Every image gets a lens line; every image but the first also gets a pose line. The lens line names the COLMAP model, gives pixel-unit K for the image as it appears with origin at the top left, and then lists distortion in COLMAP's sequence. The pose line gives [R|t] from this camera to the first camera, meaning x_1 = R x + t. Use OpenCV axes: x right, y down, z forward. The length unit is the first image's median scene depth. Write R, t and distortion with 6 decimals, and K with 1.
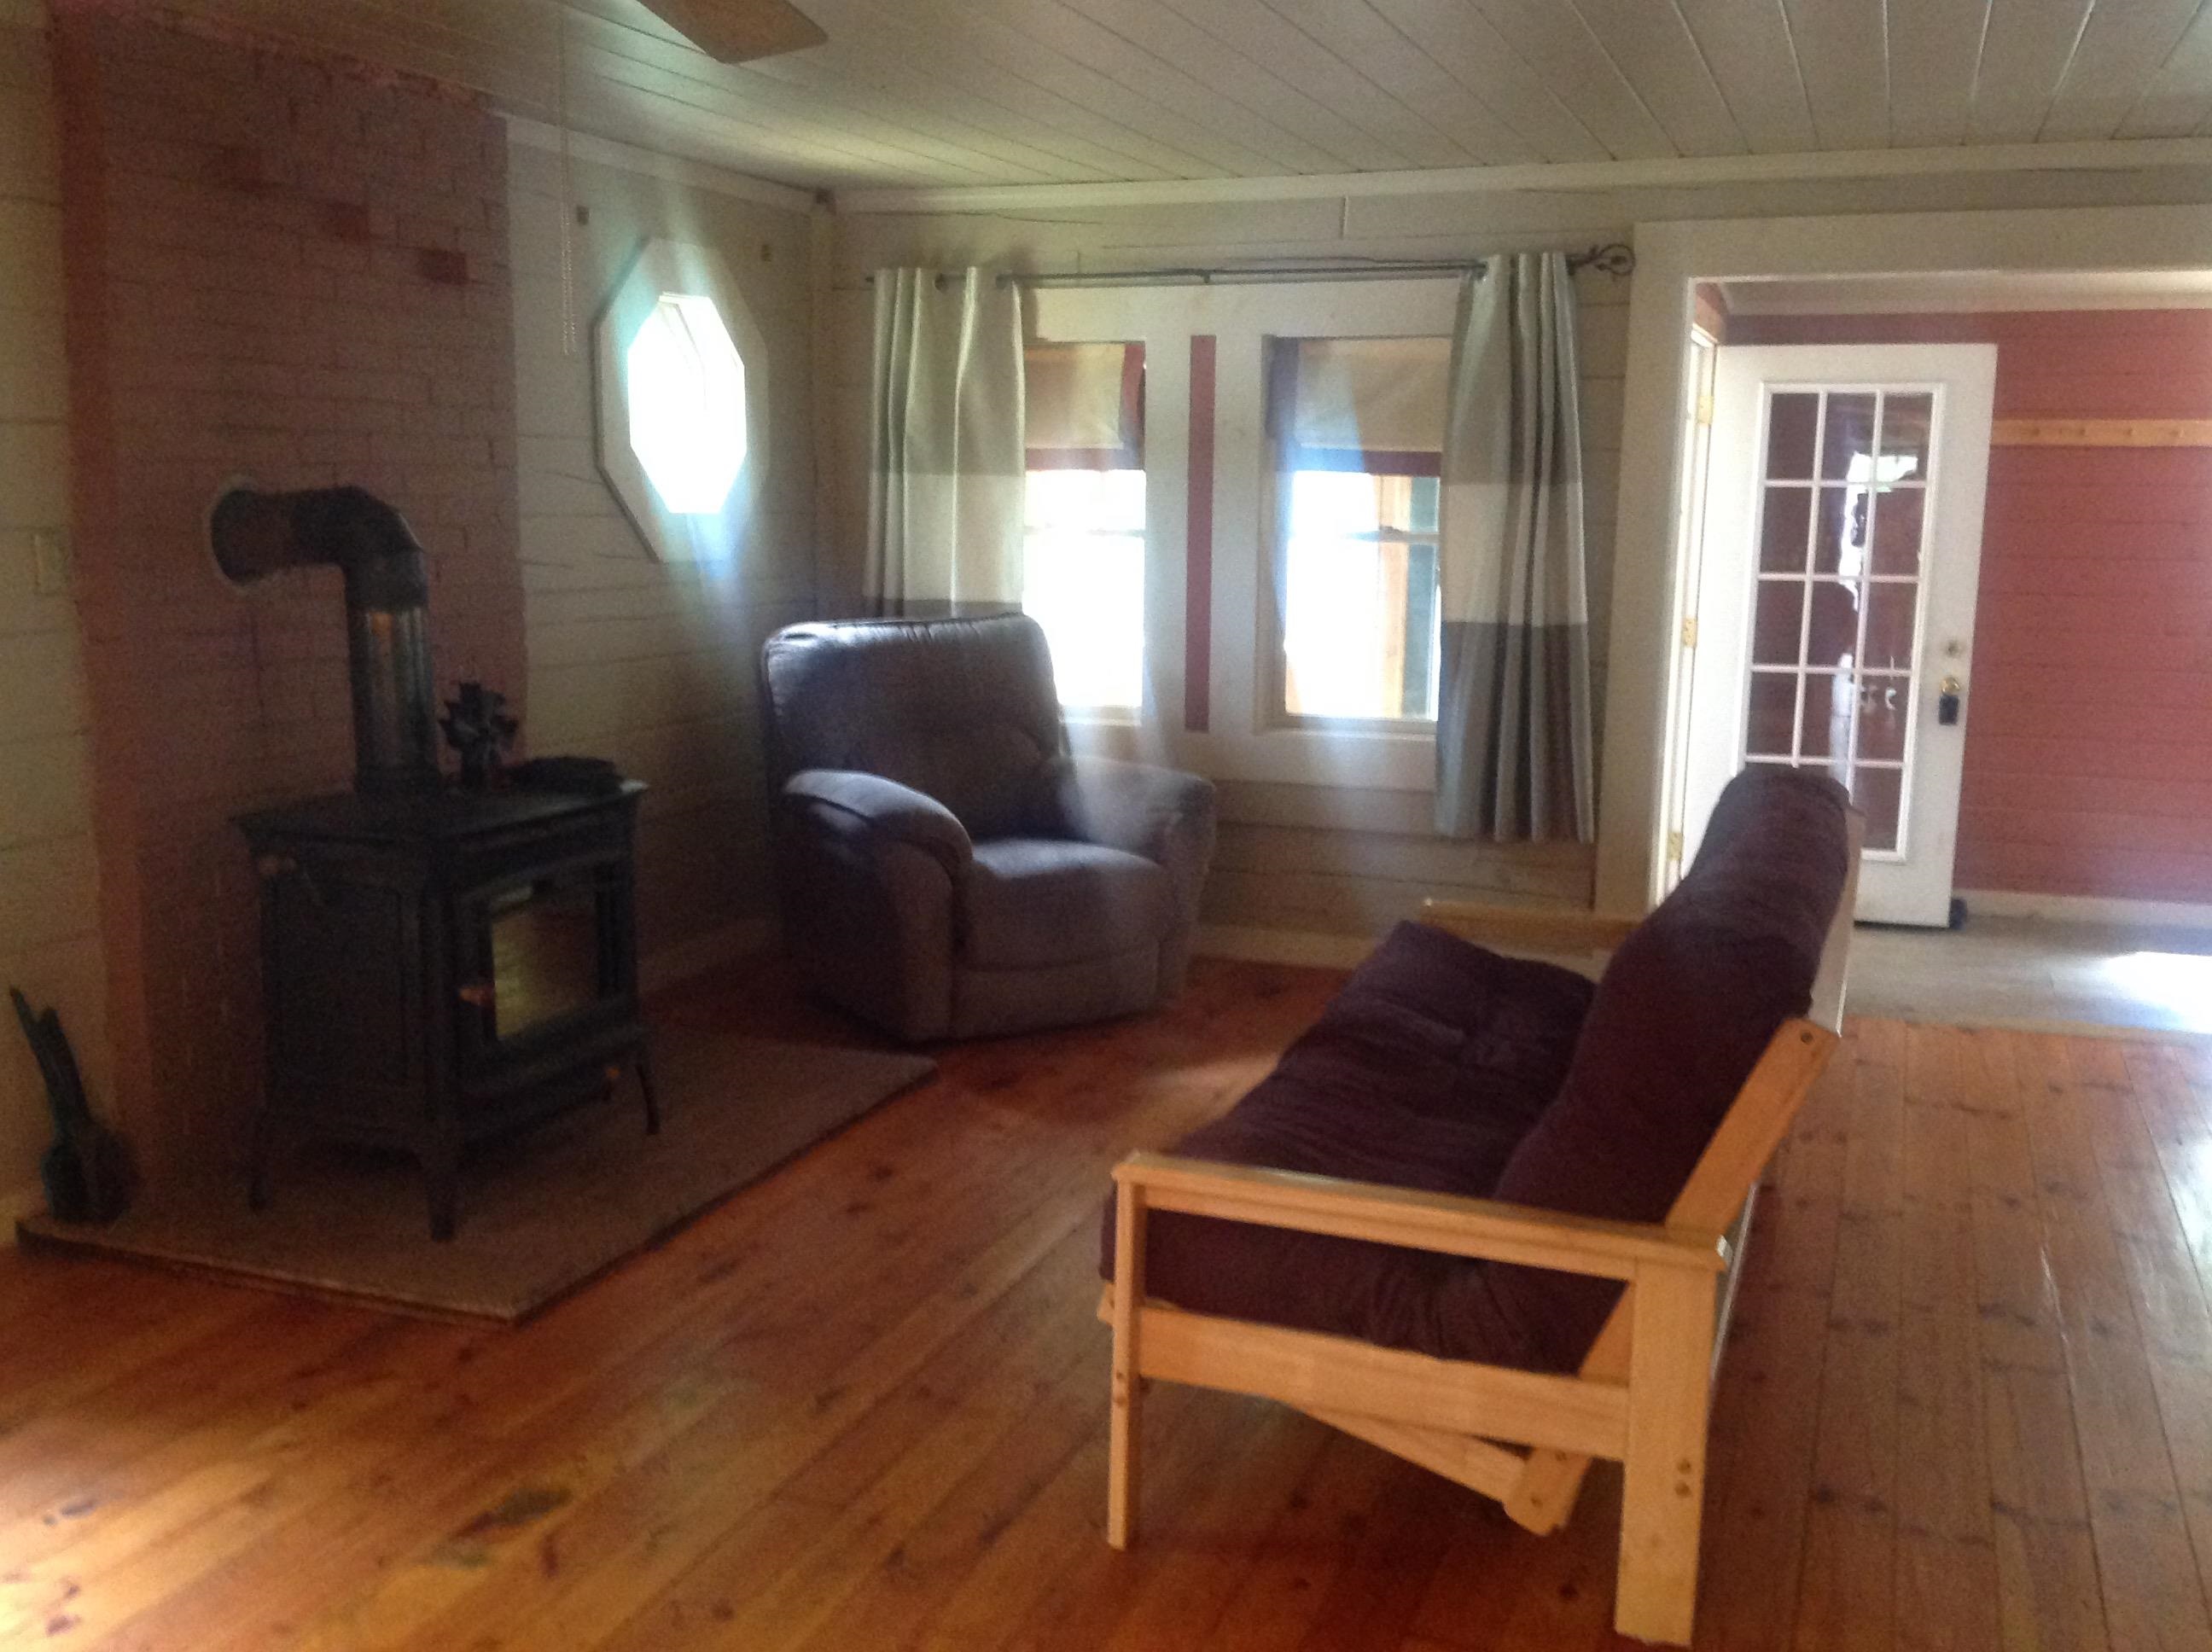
lens RADIAL K [[2151.1, 0, 1106.0], [0, 2151.1, 826.0], [0, 0, 1]] dist [0.137663, -0.110437]
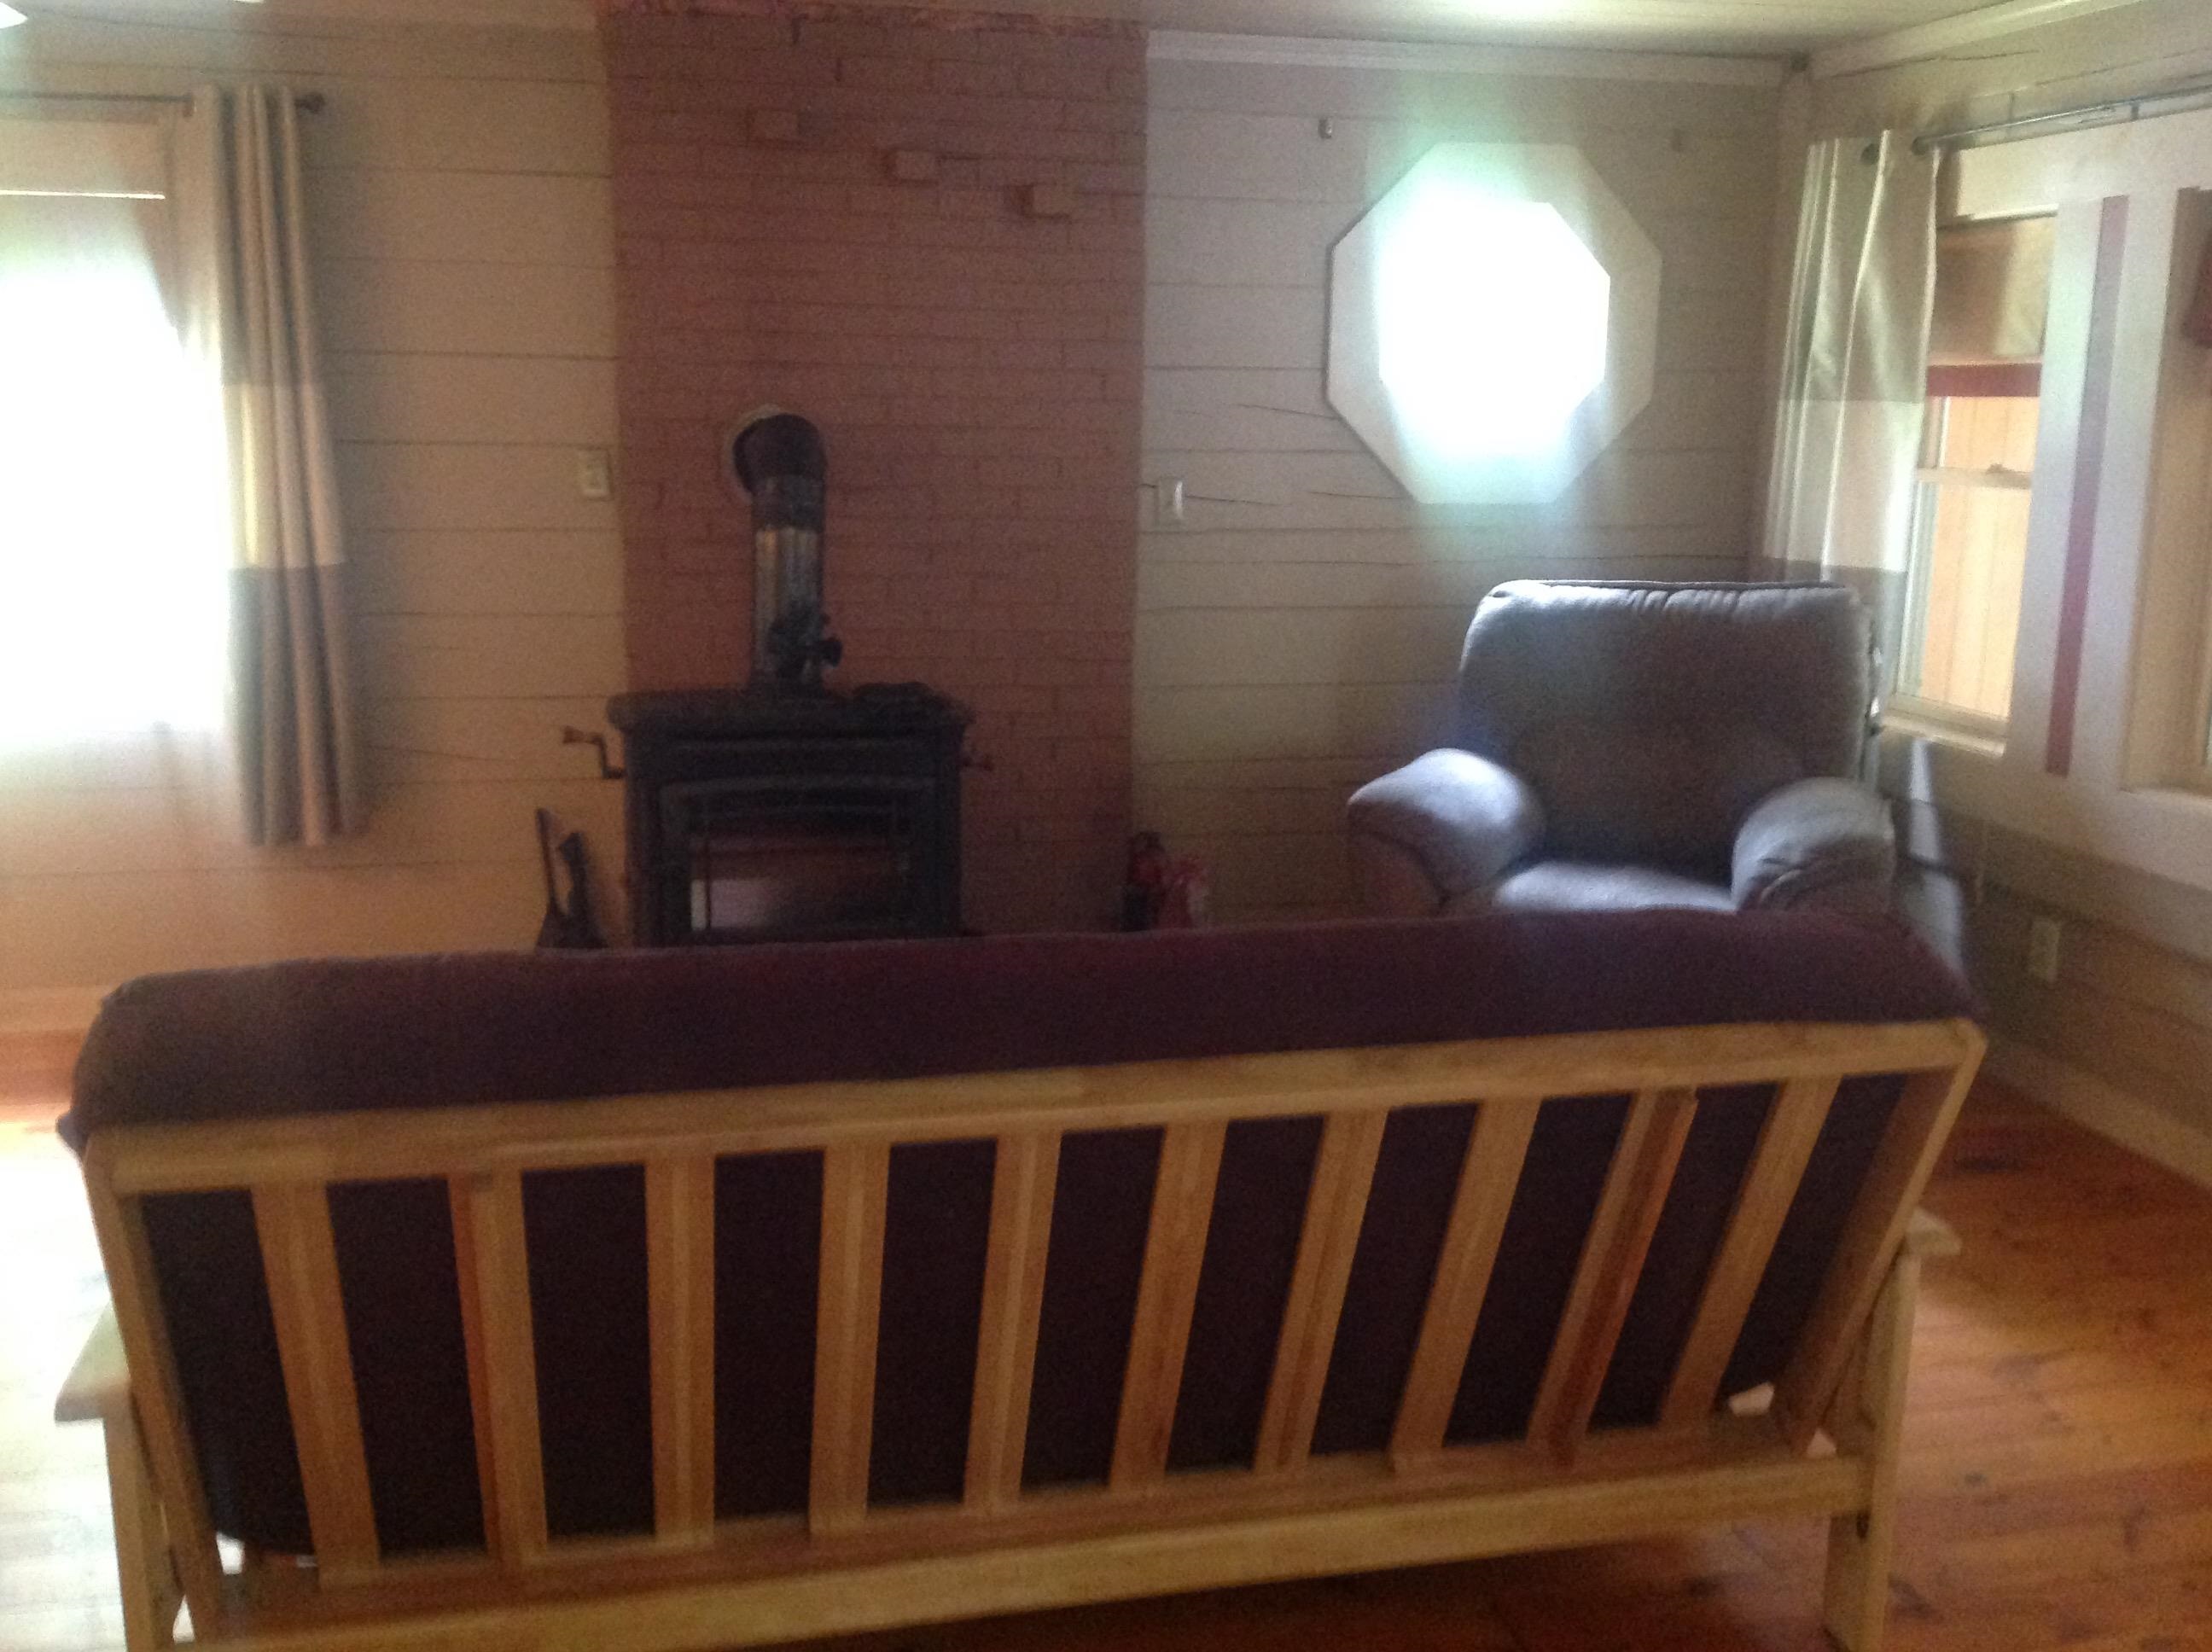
lens RADIAL K [[2151.1, 0, 1106.0], [0, 2151.1, 826.0], [0, 0, 1]] dist [0.137663, -0.110437]
pose [[0.608582, 0.149919, -0.779200, 0.500063], [-0.133071, 0.987365, 0.086037, -0.054966], [0.782254, 0.051329, 0.620842, 0.378734]]
